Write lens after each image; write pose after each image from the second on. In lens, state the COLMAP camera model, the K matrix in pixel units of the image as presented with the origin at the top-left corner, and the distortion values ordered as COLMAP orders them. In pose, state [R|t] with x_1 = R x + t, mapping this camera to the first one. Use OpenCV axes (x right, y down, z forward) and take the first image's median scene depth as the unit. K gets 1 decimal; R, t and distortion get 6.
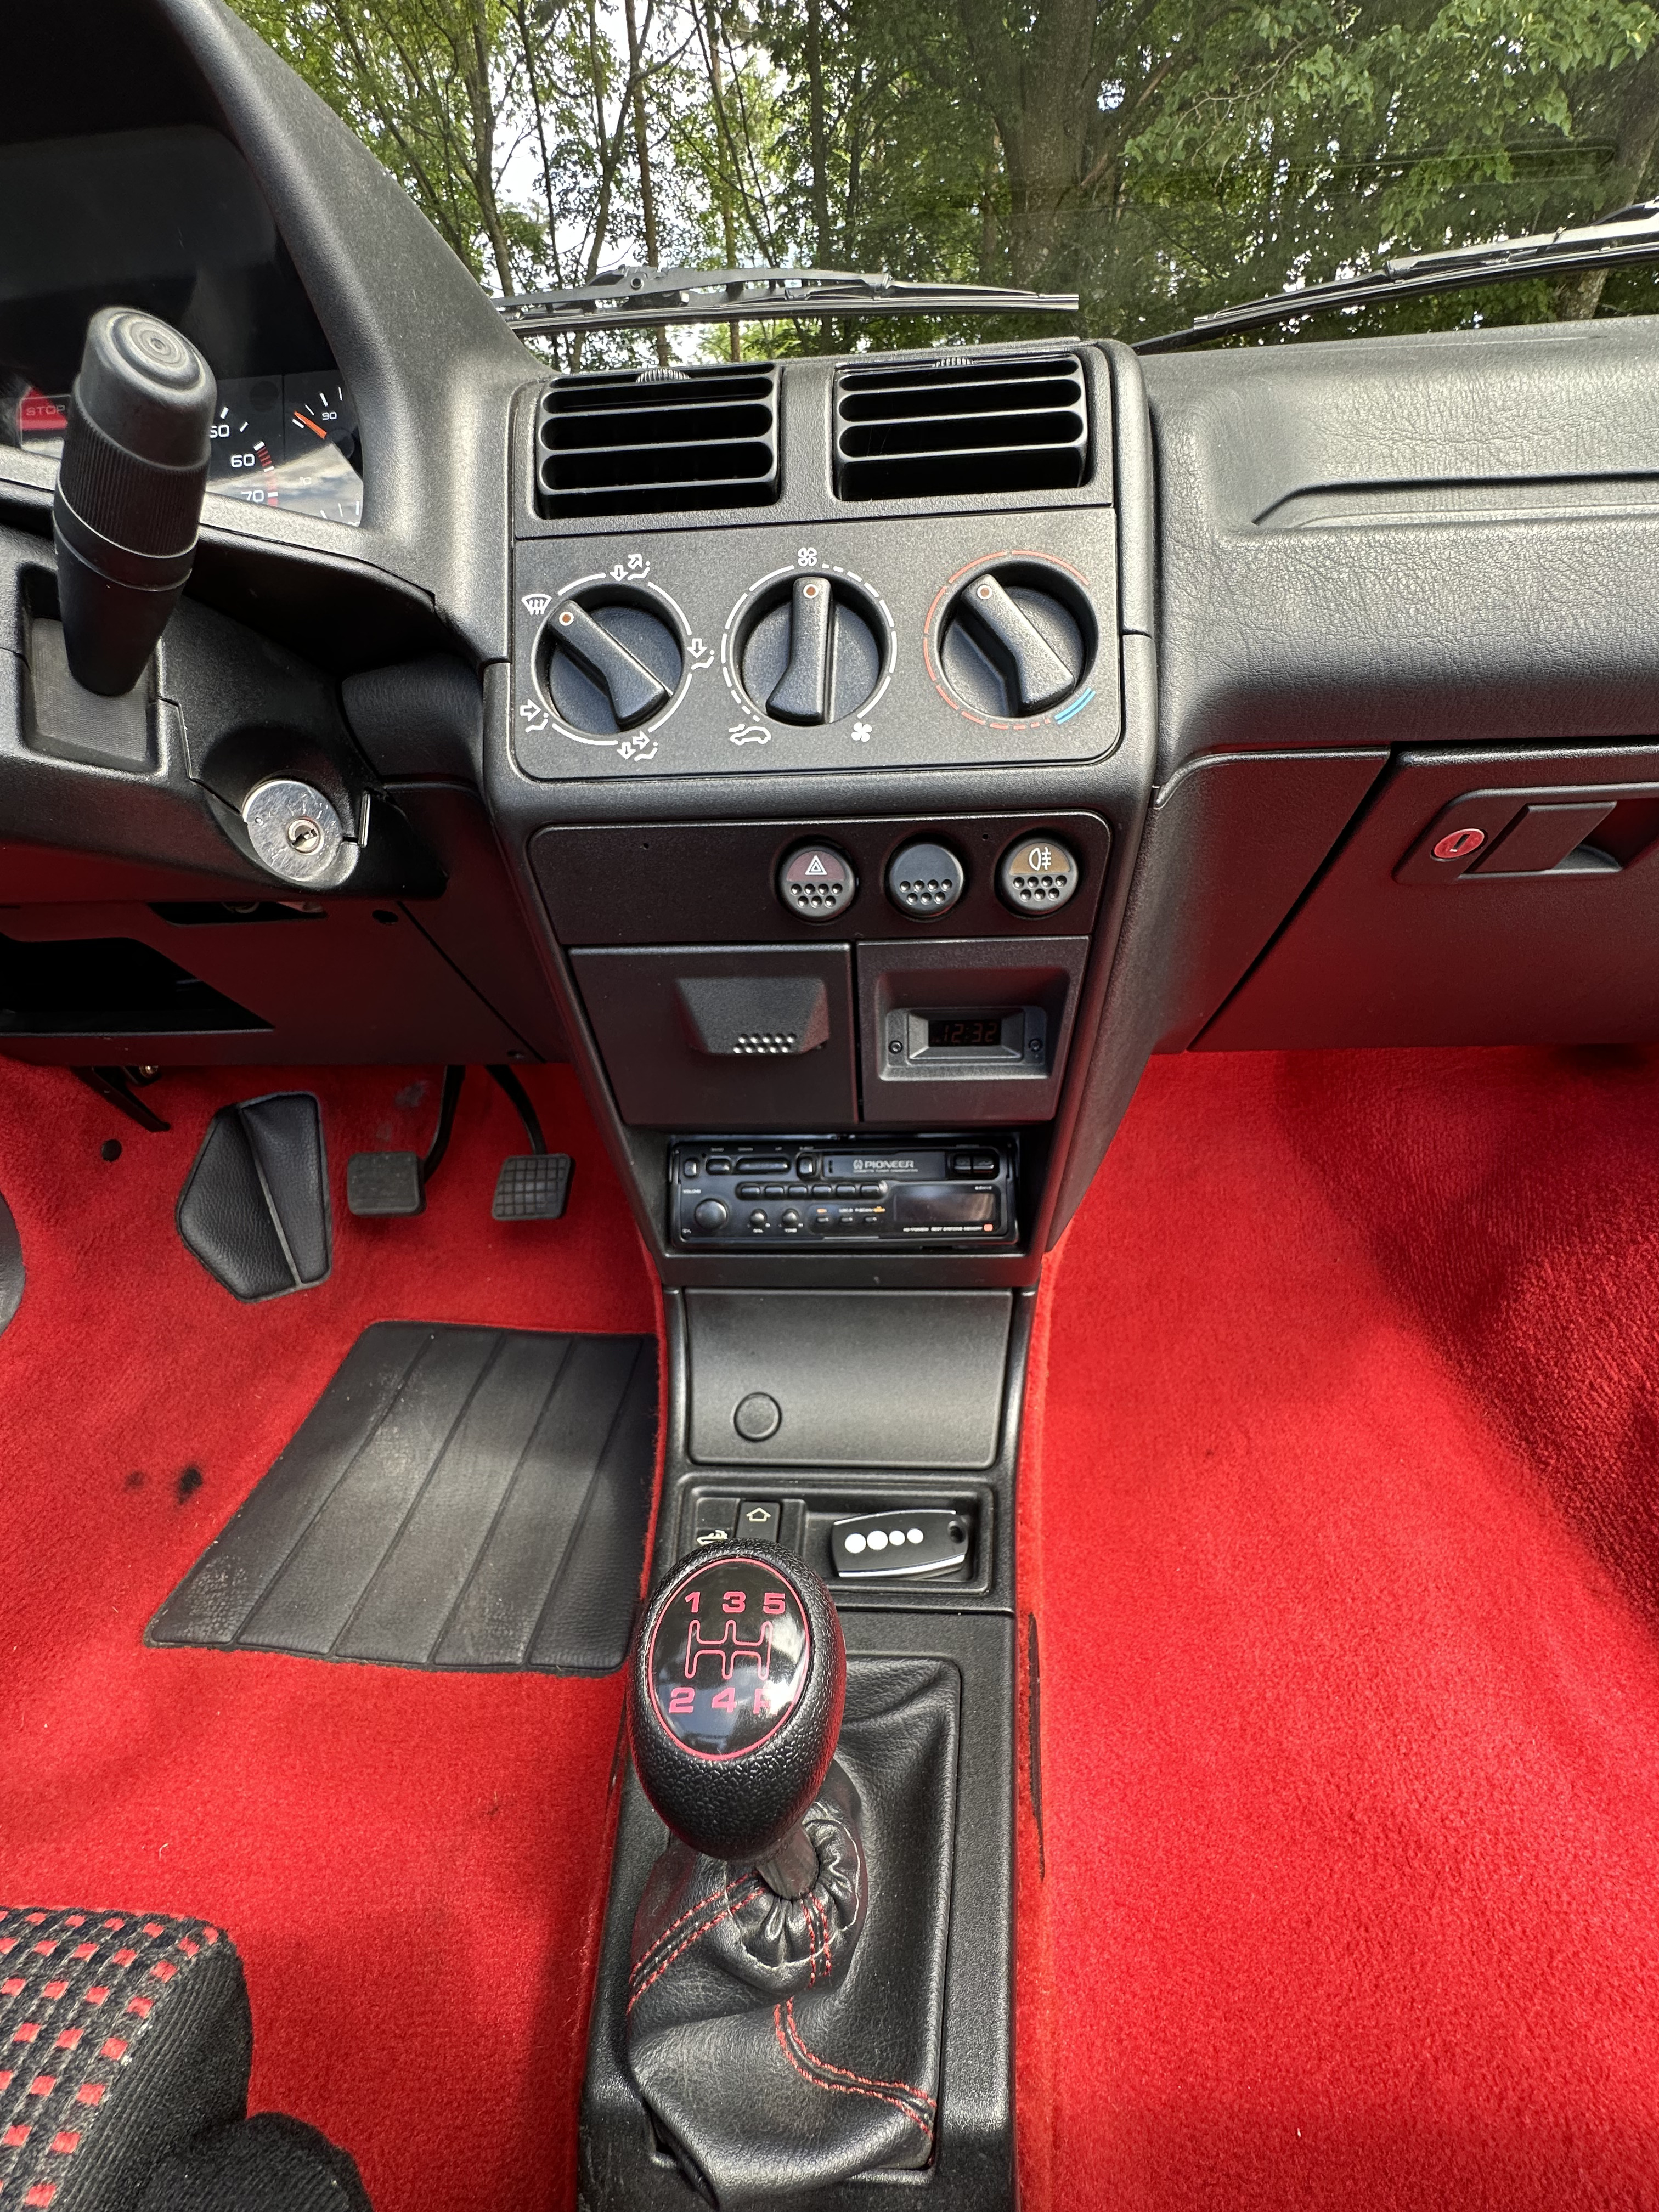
lens RADIAL K [[893.3, 0, 828.6], [0, 893.3, 1114.3], [0, 0, 1]] dist [-0.004101, 0.000661]
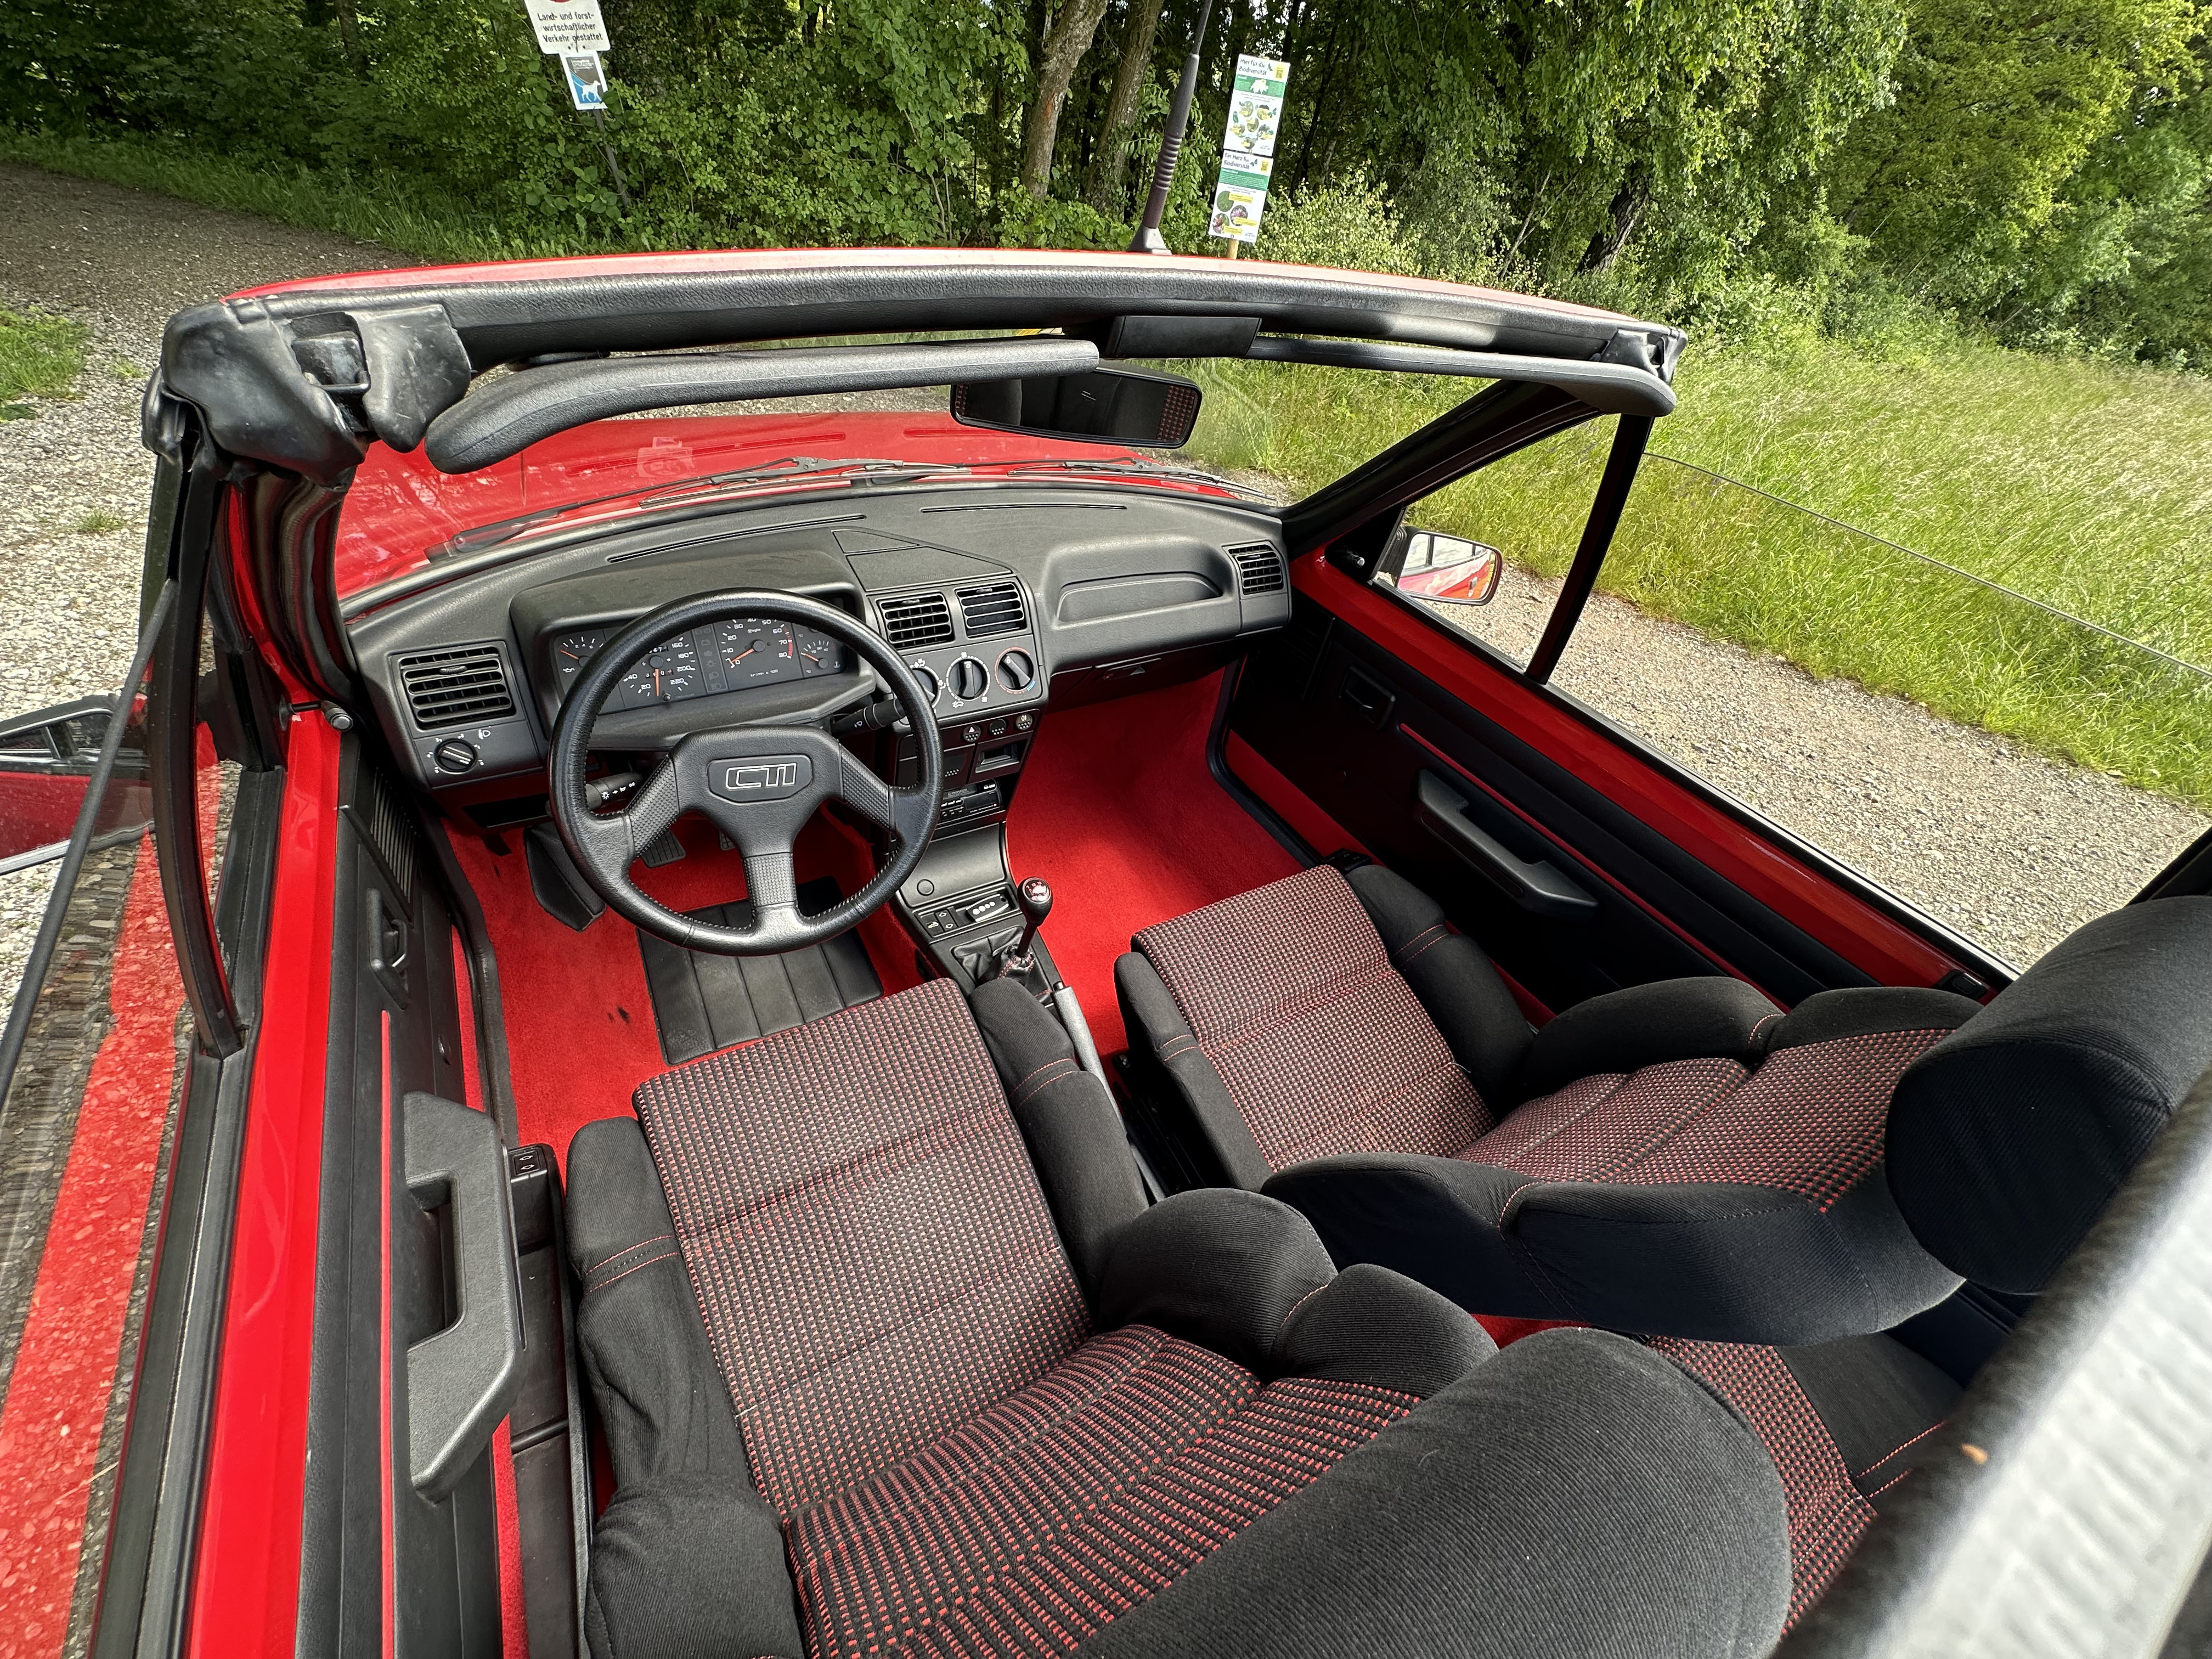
lens RADIAL K [[893.3, 0, 1100.6], [0, 893.3, 836.5], [0, 0, 1]] dist [-0.004101, 0.000661]
pose [[0.802529, -0.256108, 0.538847, -1.573757], [0.104421, 0.949531, 0.295782, -0.836396], [-0.587405, -0.181107, 0.788769, -2.153067]]
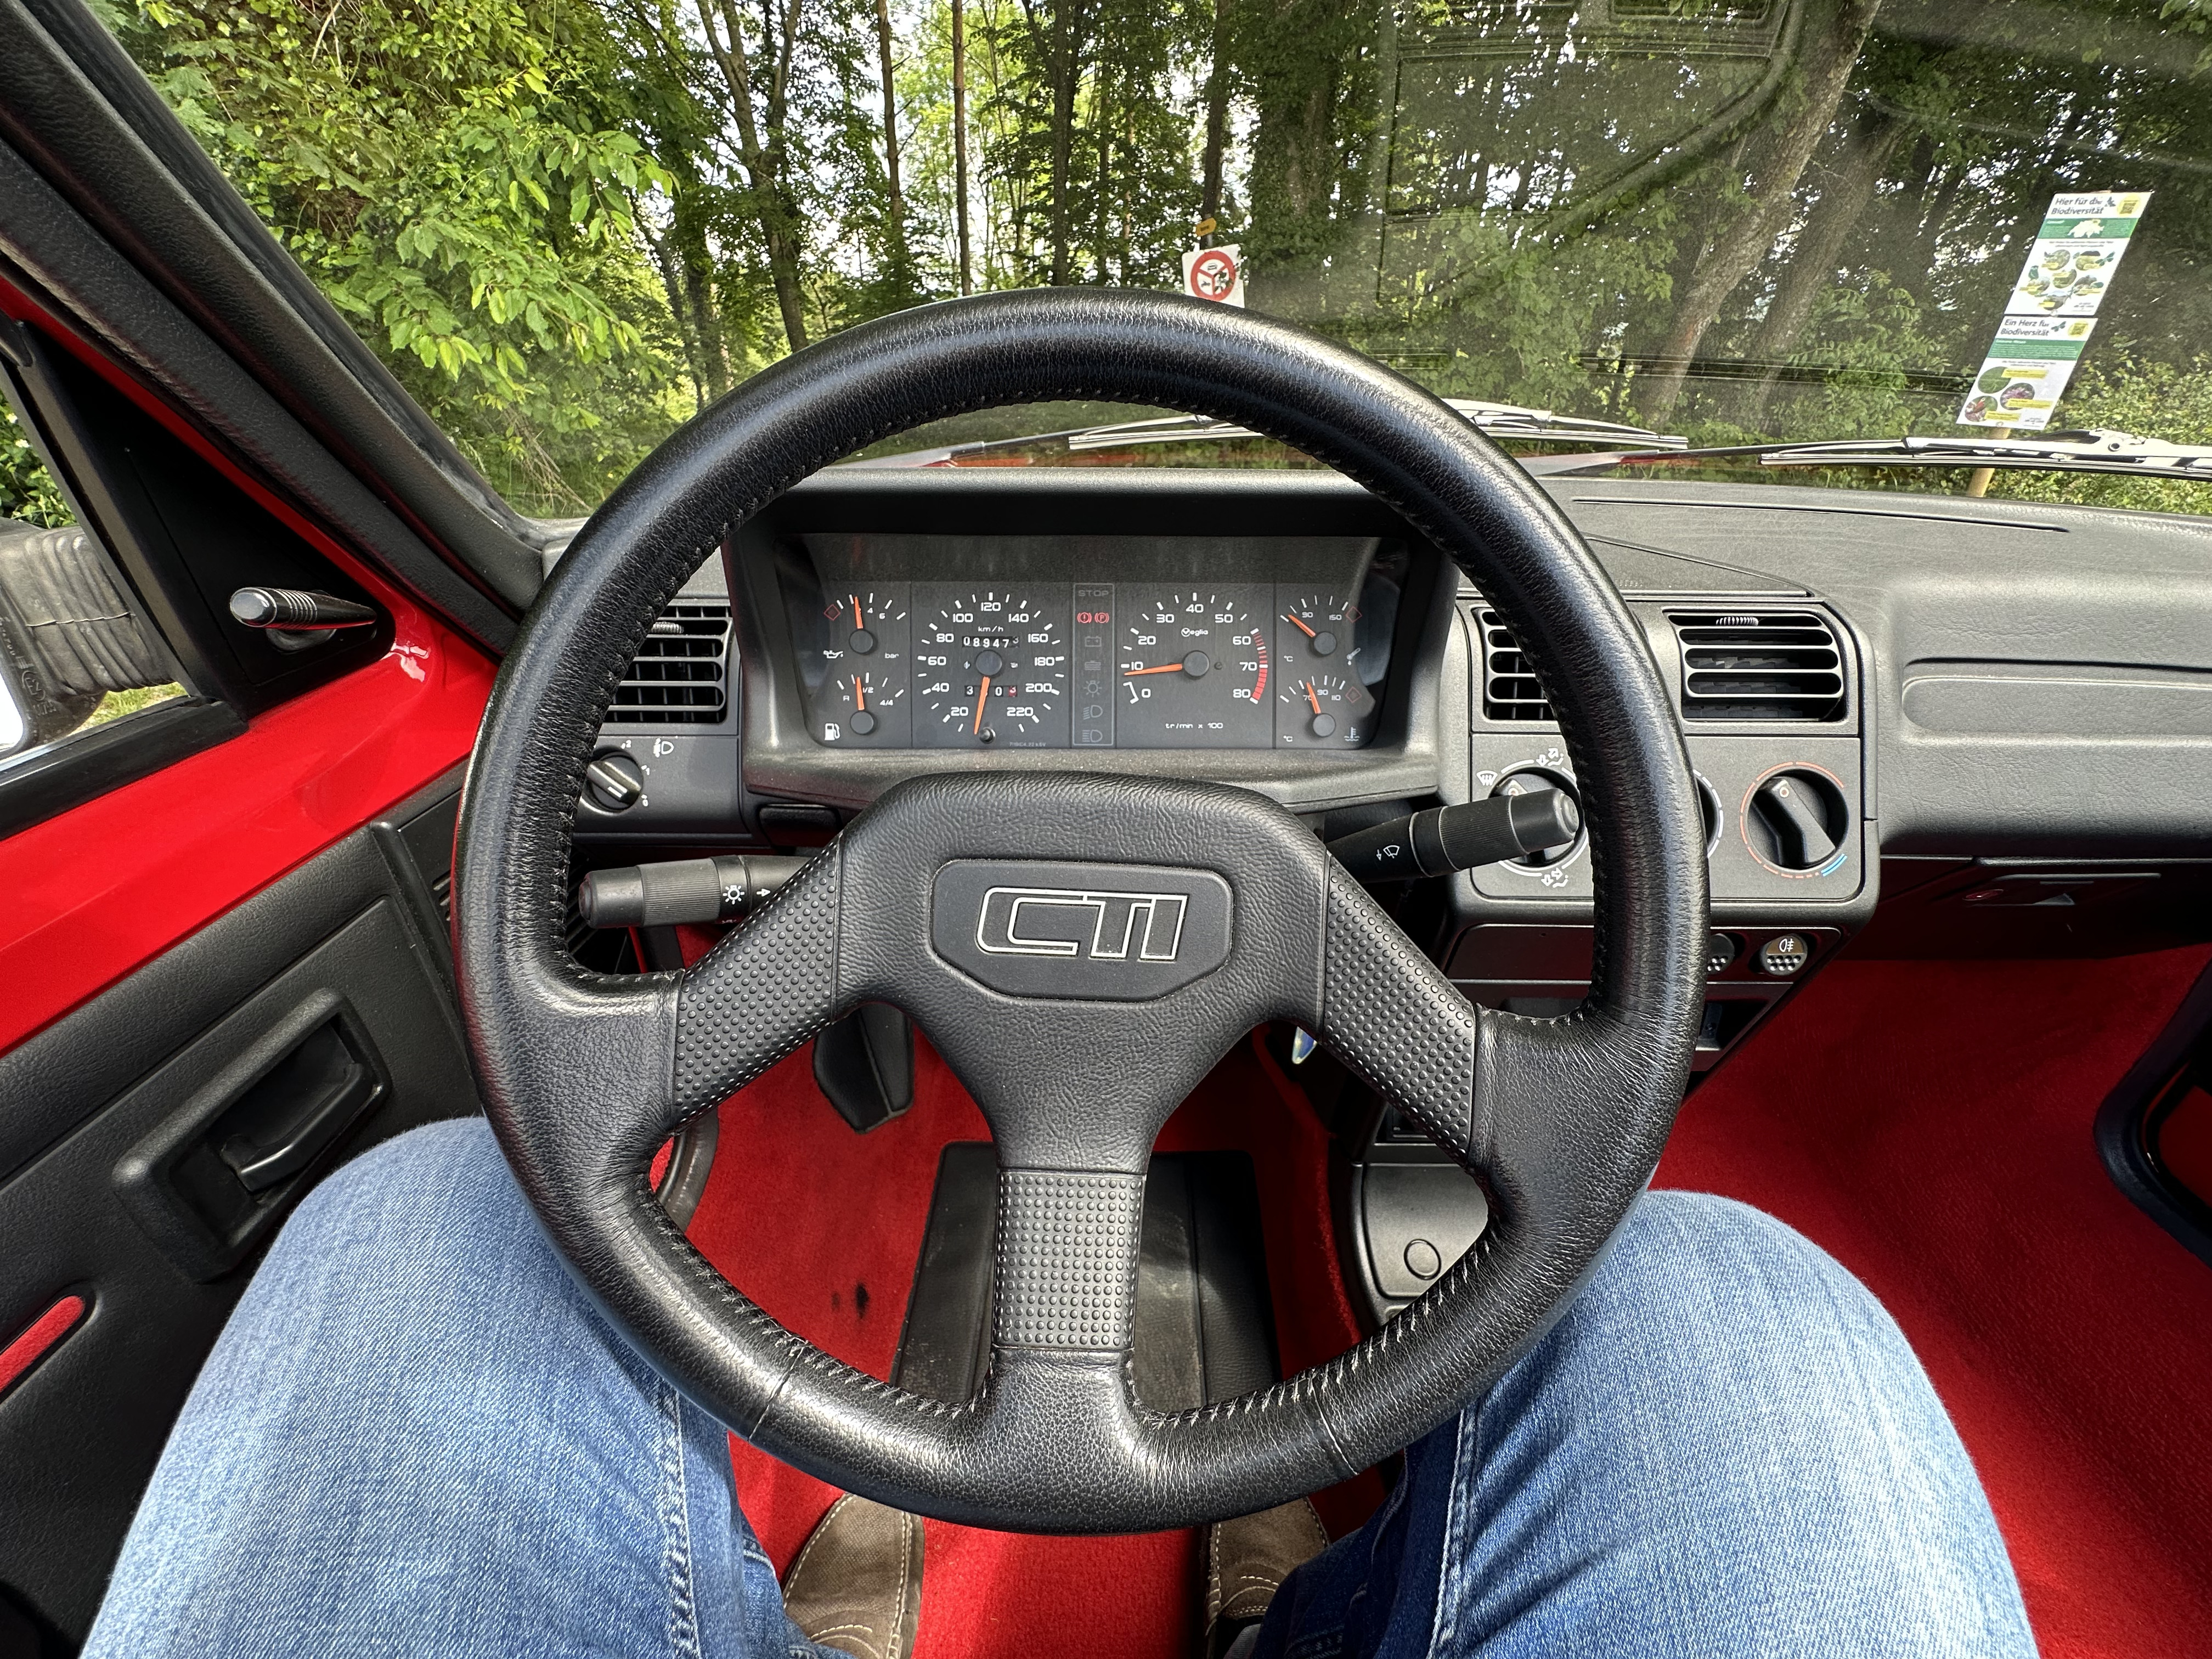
lens RADIAL K [[893.3, 0, 1100.6], [0, 893.3, 836.5], [0, 0, 1]] dist [-0.004101, 0.000661]
pose [[0.996399, 0.016930, 0.083087, -0.983276], [-0.017893, 0.999781, 0.010851, -0.429382], [-0.082885, -0.012299, 0.996483, -0.395608]]
